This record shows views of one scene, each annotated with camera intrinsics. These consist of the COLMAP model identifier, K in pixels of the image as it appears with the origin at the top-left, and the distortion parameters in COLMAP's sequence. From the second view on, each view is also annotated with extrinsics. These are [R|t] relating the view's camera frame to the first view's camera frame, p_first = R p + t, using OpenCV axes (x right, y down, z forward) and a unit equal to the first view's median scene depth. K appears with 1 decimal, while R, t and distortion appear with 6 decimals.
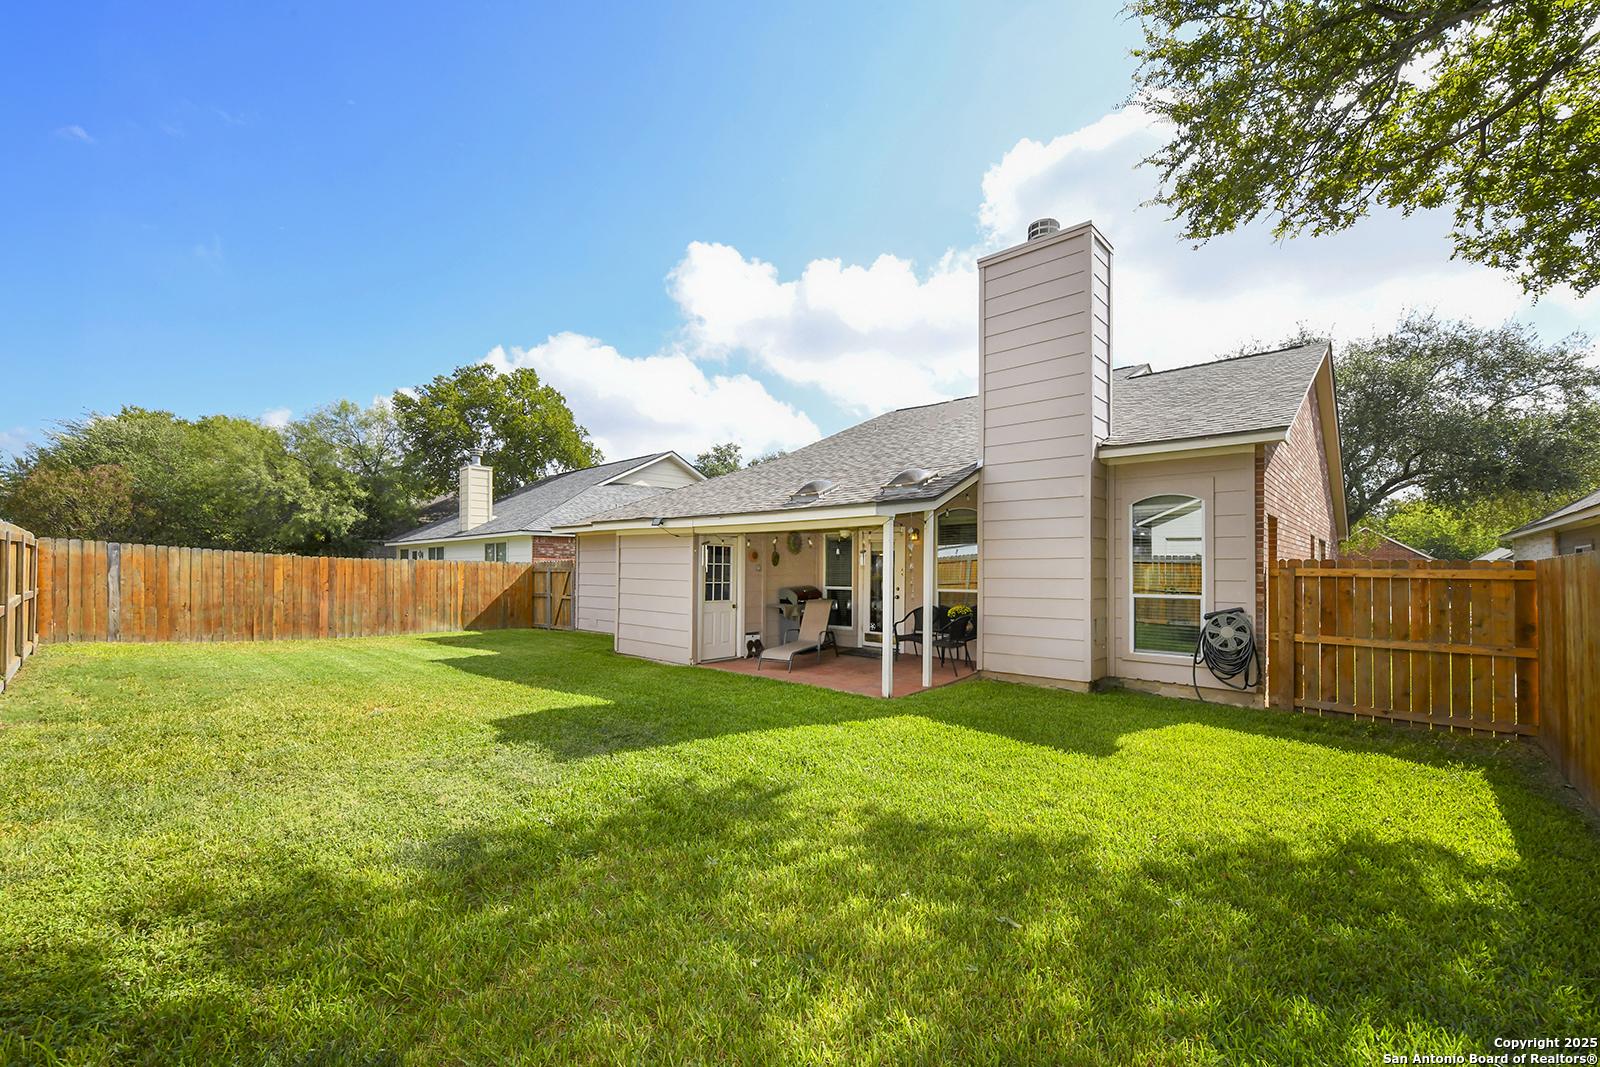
lens RADIAL K [[645.7, 0, 805.4], [0, 645.7, 569.3], [0, 0, 1]] dist [0.000355, -0.000059]
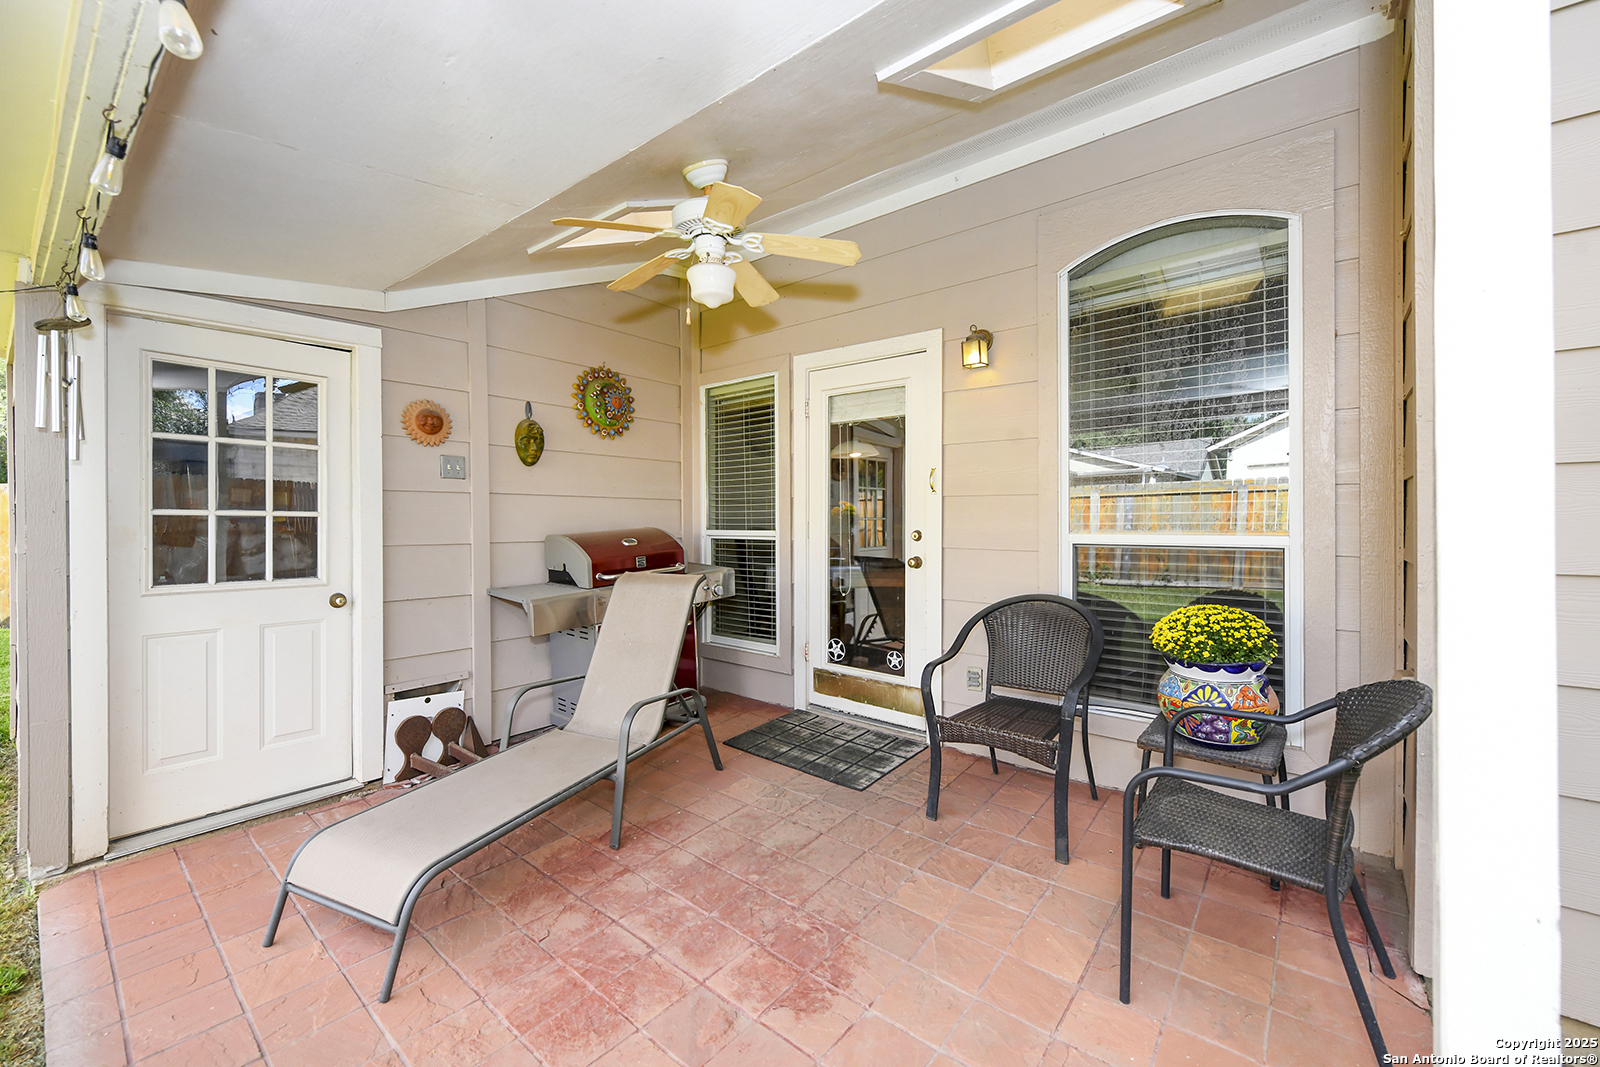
lens RADIAL K [[645.7, 0, 804.3], [0, 645.7, 522.7], [0, 0, 1]] dist [0.000355, -0.000059]
pose [[0.998222, -0.007633, 0.059119, 0.069535], [0.007088, 0.999931, 0.009417, 0.020744], [-0.059187, -0.008981, 0.998207, 0.677520]]
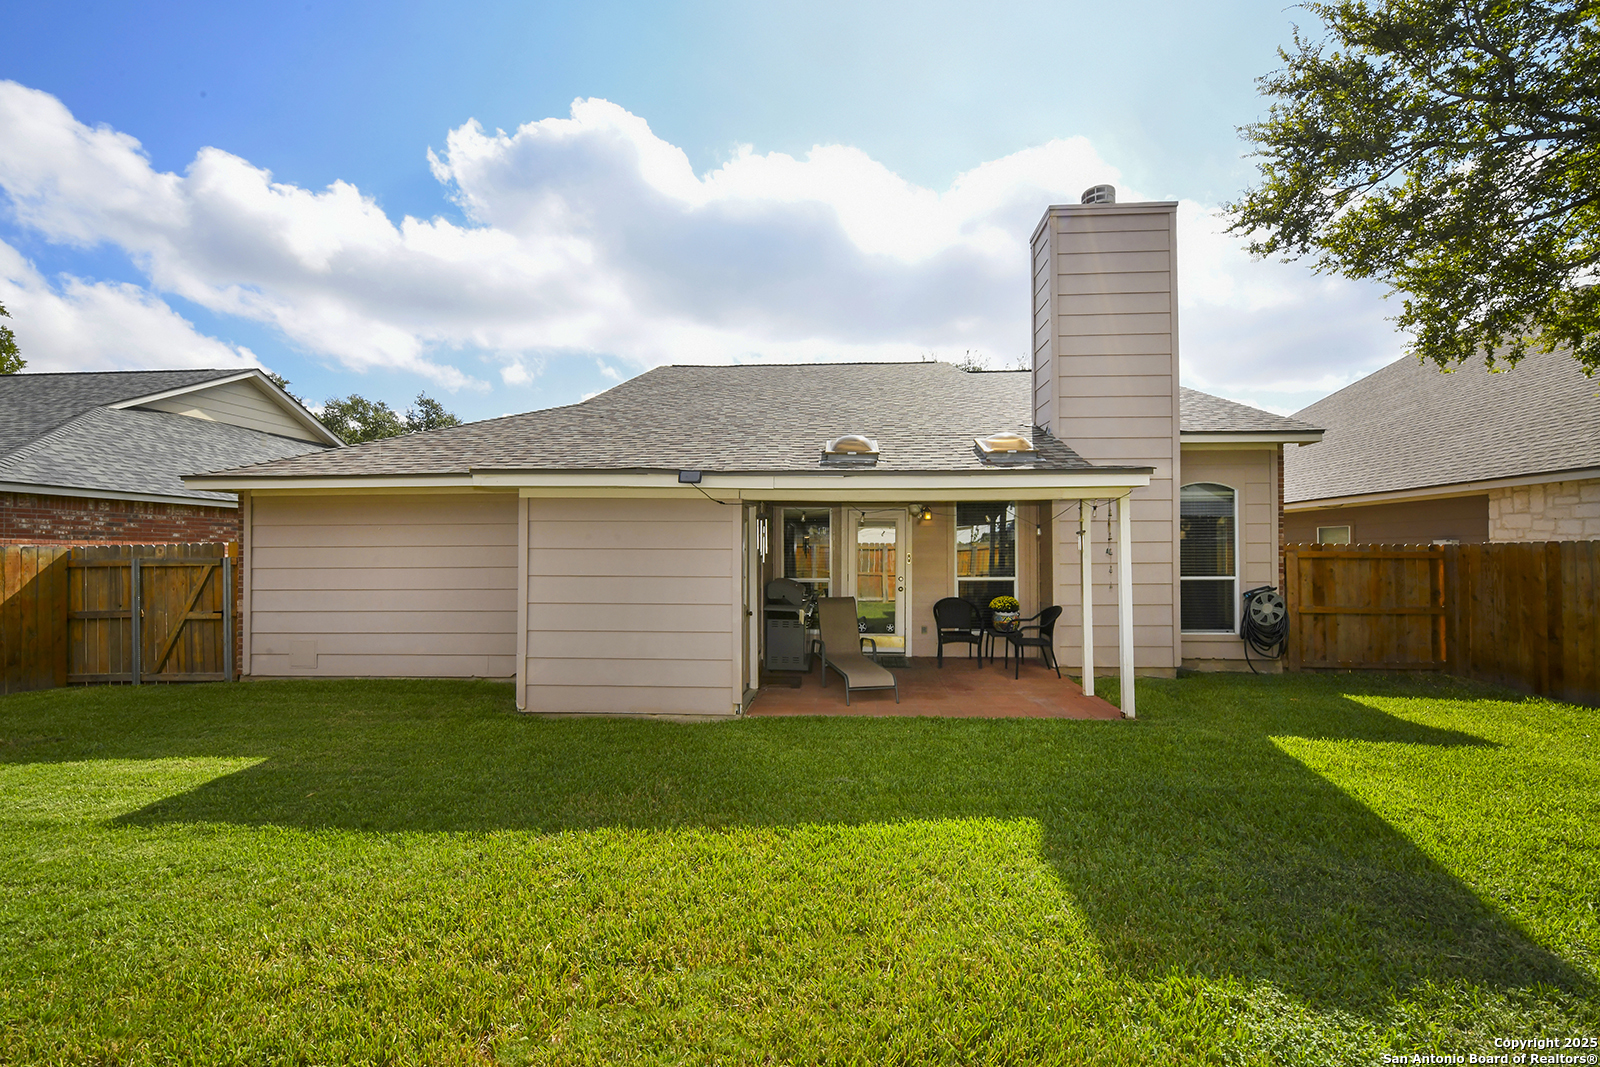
lens RADIAL K [[645.7, 0, 800.7], [0, 645.7, 545.9], [0, 0, 1]] dist [0.000355, -0.000059]
pose [[0.777274, -0.000795, 0.629161, -0.517638], [0.007784, 0.999935, -0.008353, -0.005934], [-0.629114, 0.011390, 0.777230, 0.487040]]
